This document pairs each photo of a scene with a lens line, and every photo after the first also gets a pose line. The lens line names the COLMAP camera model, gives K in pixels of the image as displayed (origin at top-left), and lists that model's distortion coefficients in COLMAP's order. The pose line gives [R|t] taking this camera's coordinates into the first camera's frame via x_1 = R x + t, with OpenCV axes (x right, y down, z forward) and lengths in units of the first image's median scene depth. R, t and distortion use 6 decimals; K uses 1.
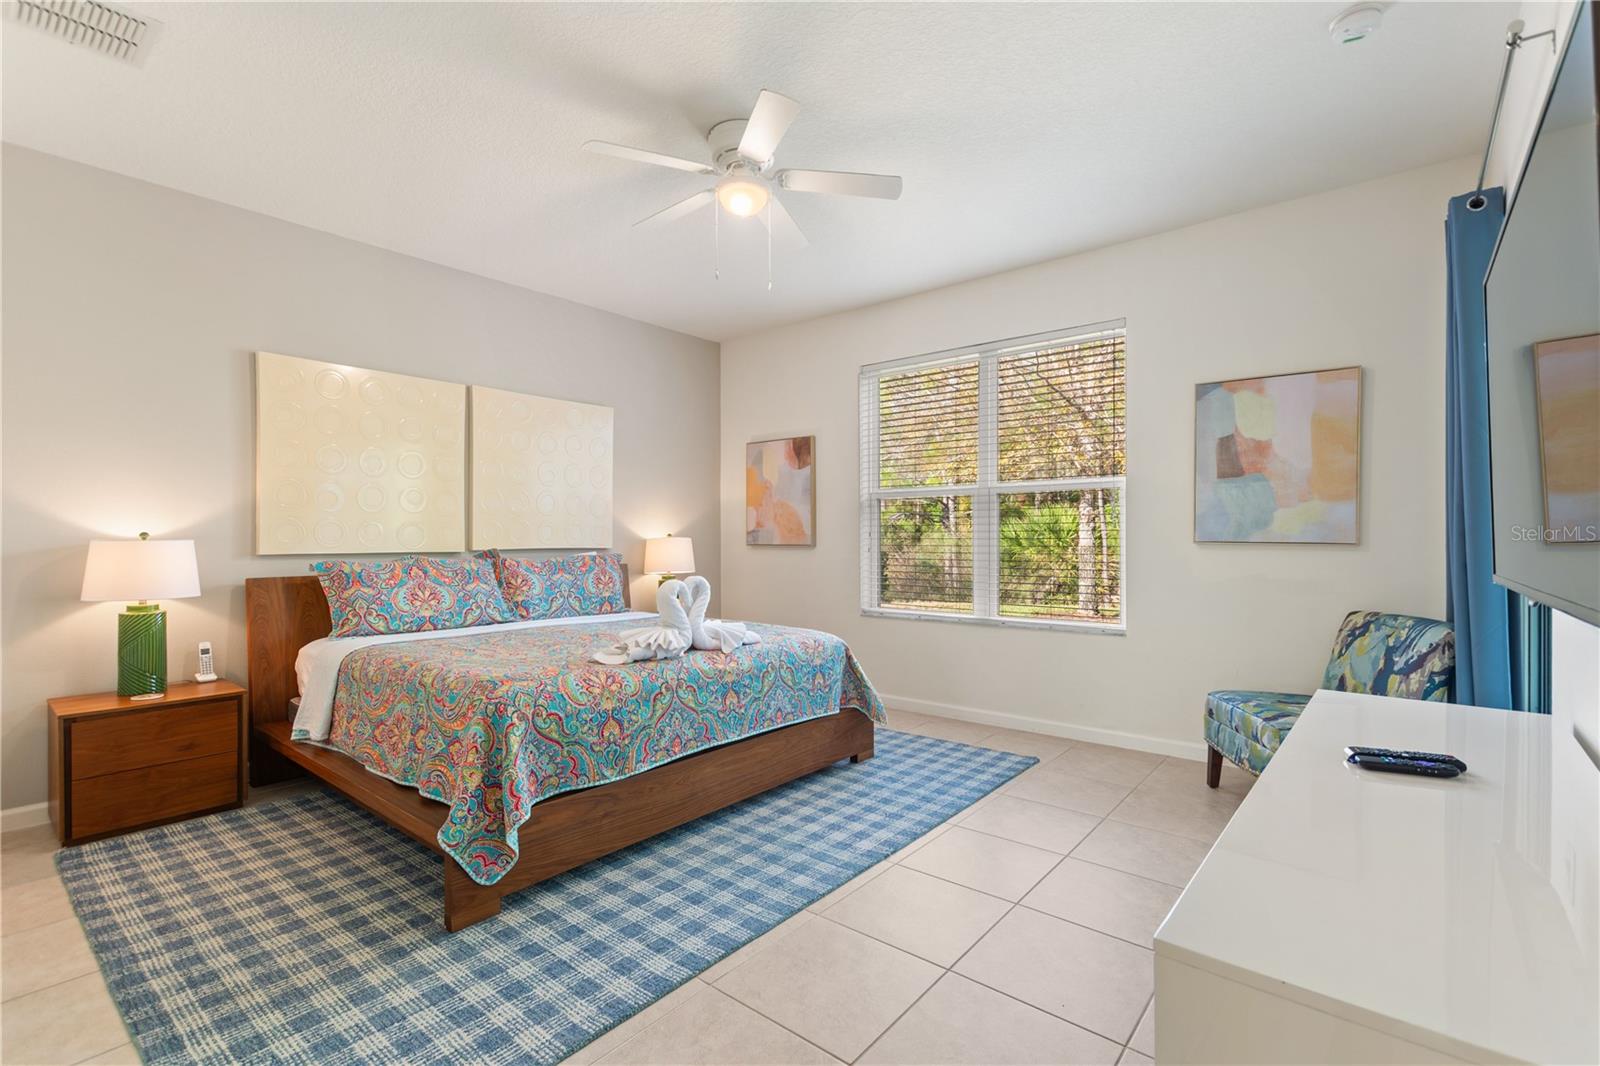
lens RADIAL K [[728.0, 0, 800.0], [0, 728.0, 533.0], [0, 0, 1]] dist [0.011645, -0.000321]
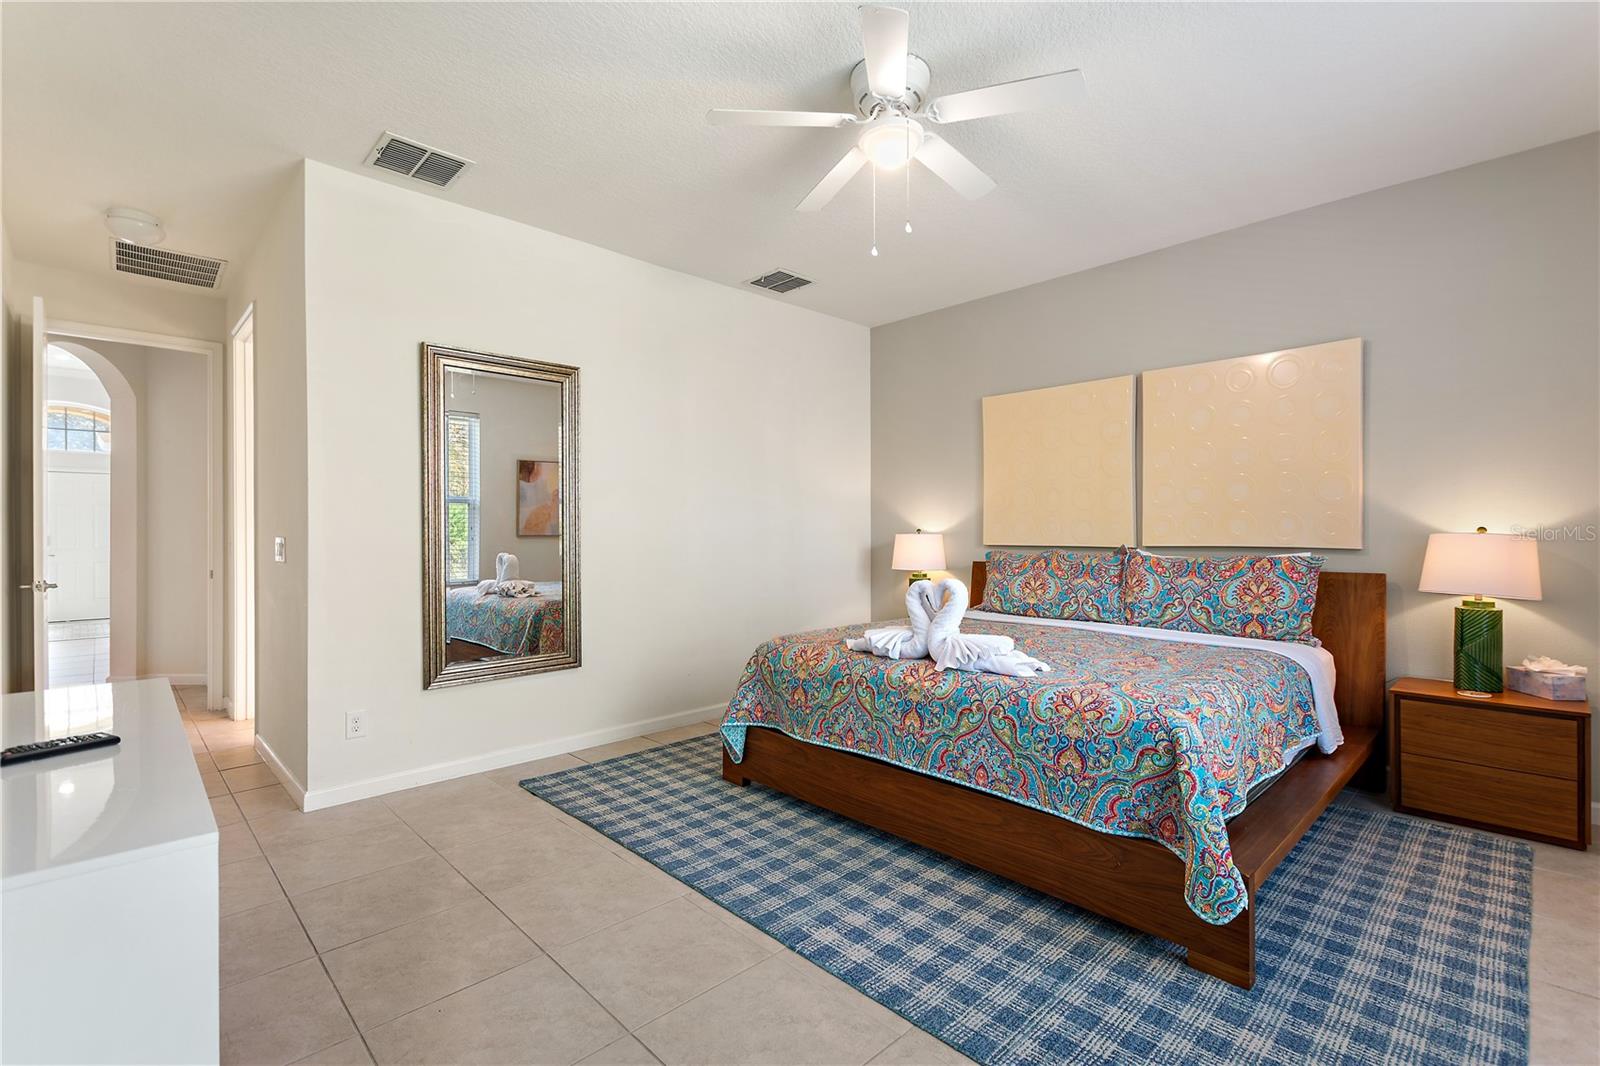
lens RADIAL K [[720.6, 0, 804.5], [0, 720.6, 537.7], [0, 0, 1]] dist [0.003433, -0.001115]
pose [[-0.113383, 0.007176, -0.993525, 0.773132], [0.006944, 0.999955, 0.006430, 0.005172], [0.993527, -0.006170, -0.113428, 0.979437]]
